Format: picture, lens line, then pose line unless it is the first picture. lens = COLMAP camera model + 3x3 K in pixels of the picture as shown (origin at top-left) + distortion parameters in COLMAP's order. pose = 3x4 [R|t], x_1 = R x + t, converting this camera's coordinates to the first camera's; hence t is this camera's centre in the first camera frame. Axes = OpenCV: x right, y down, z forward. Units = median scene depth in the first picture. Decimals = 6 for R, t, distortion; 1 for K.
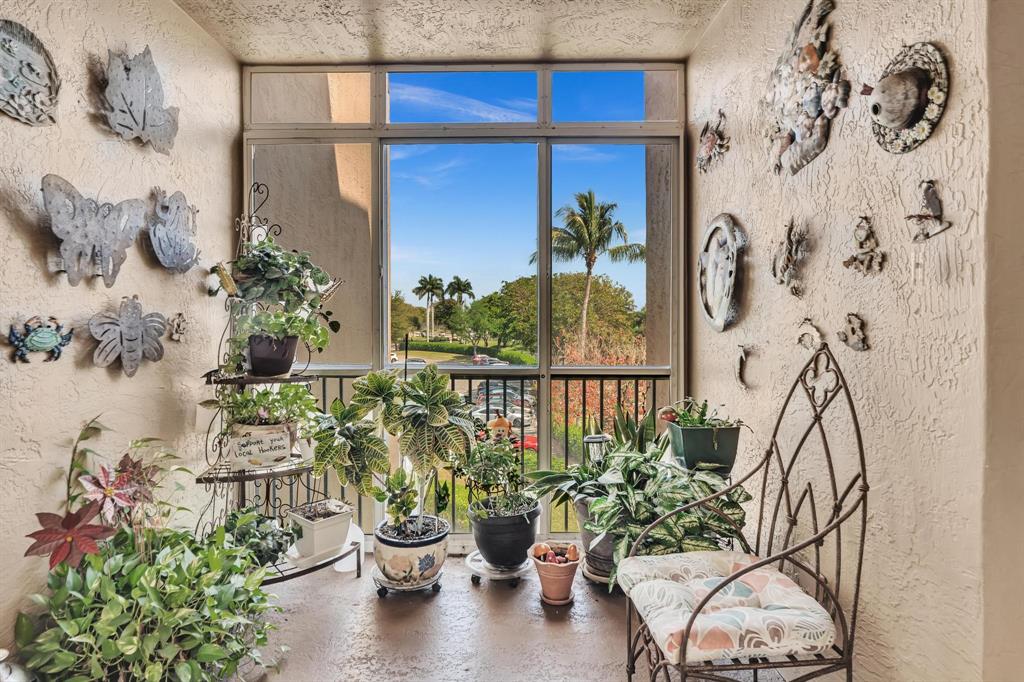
lens RADIAL K [[547.8, 0, 512.4], [0, 547.8, 322.5], [0, 0, 1]] dist [-0.002260, -0.000388]
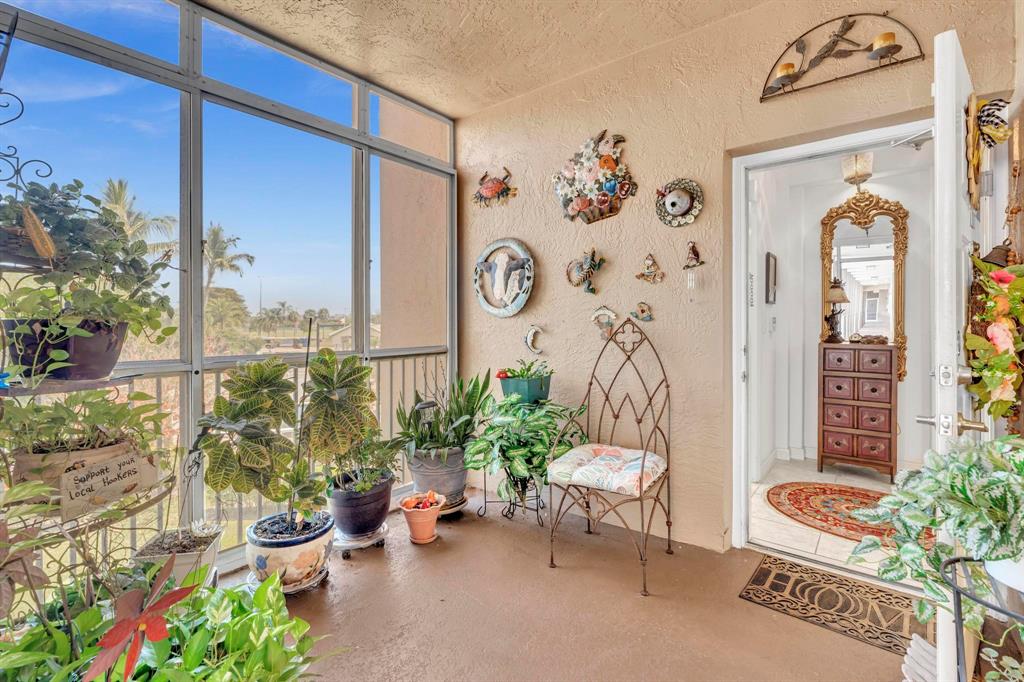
lens RADIAL K [[470.7, 0, 511.1], [0, 470.7, 319.6], [0, 0, 1]] dist [-0.002464, 0.000247]
pose [[0.613799, -0.000964, 0.789461, -0.965259], [0.009514, 0.999936, -0.006177, 0.048910], [-0.789405, 0.011303, 0.613769, 0.325696]]
